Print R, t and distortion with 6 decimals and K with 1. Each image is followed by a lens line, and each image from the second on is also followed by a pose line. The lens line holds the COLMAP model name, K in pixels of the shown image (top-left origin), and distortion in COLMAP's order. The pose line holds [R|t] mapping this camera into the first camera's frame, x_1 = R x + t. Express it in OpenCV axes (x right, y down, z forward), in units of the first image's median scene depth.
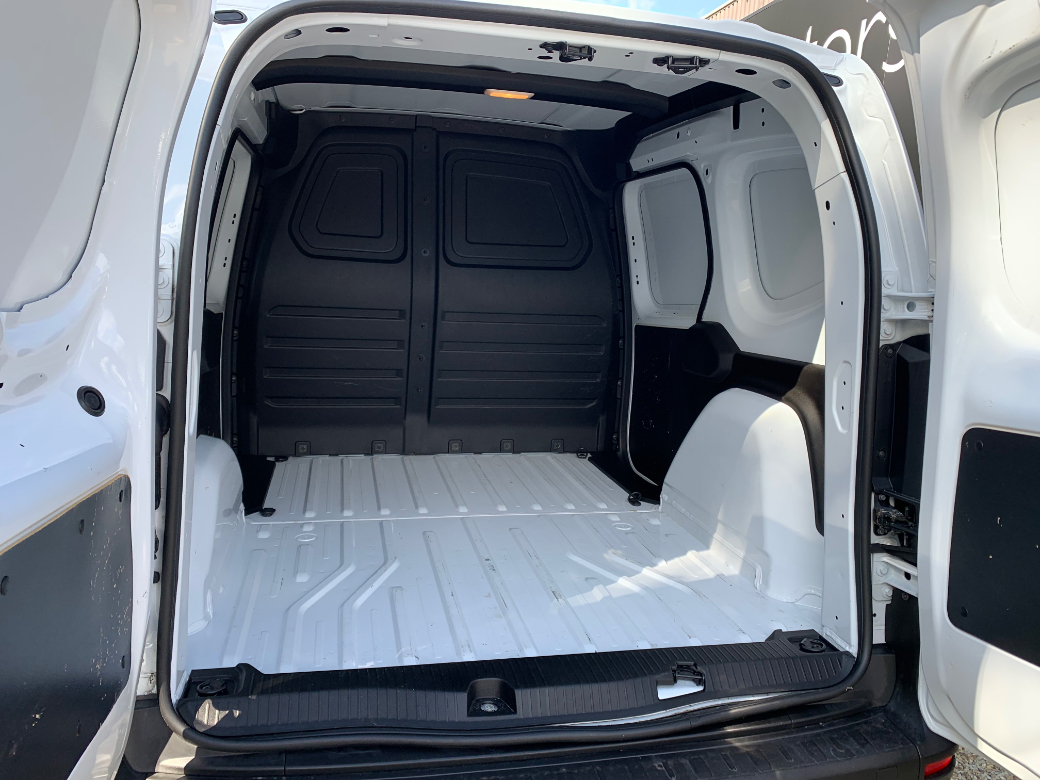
lens RADIAL K [[816.2, 0, 520.0], [0, 816.2, 390.0], [0, 0, 1]] dist [0.081556, -0.109485]
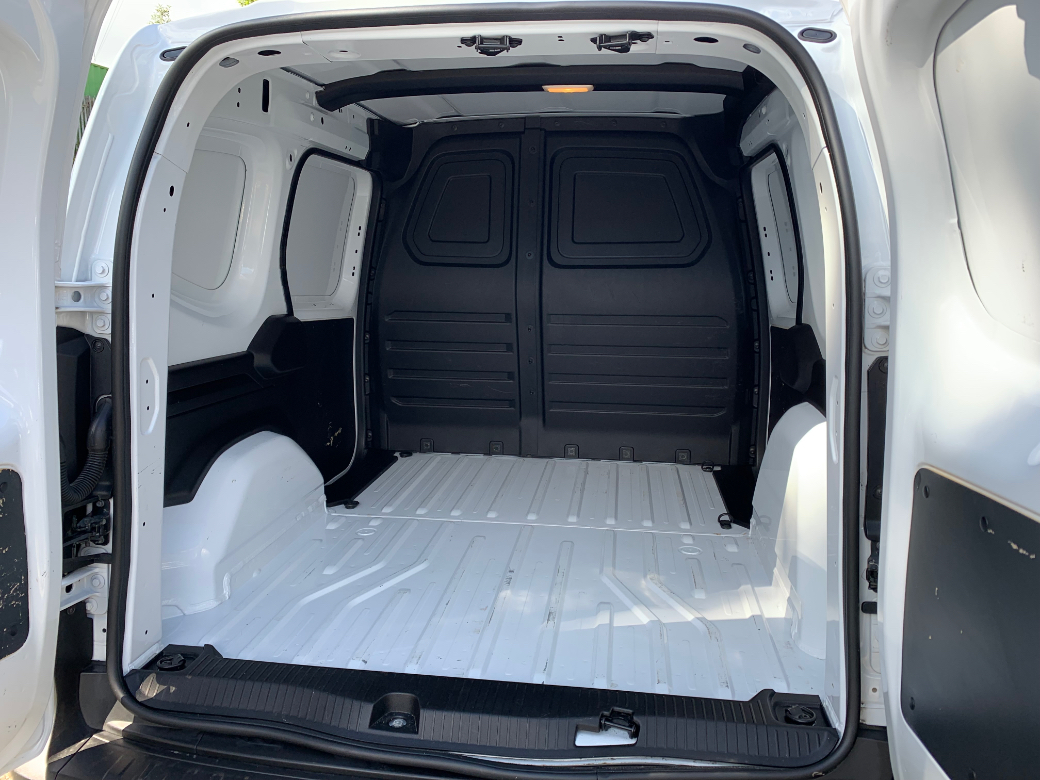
lens RADIAL K [[816.2, 0, 520.0], [0, 816.2, 390.0], [0, 0, 1]] dist [0.081556, -0.109485]
pose [[0.932768, 0.023410, -0.359716, 0.241887], [-0.021626, 0.999726, 0.008983, -0.013378], [0.359828, -0.000600, 0.933018, 0.072333]]
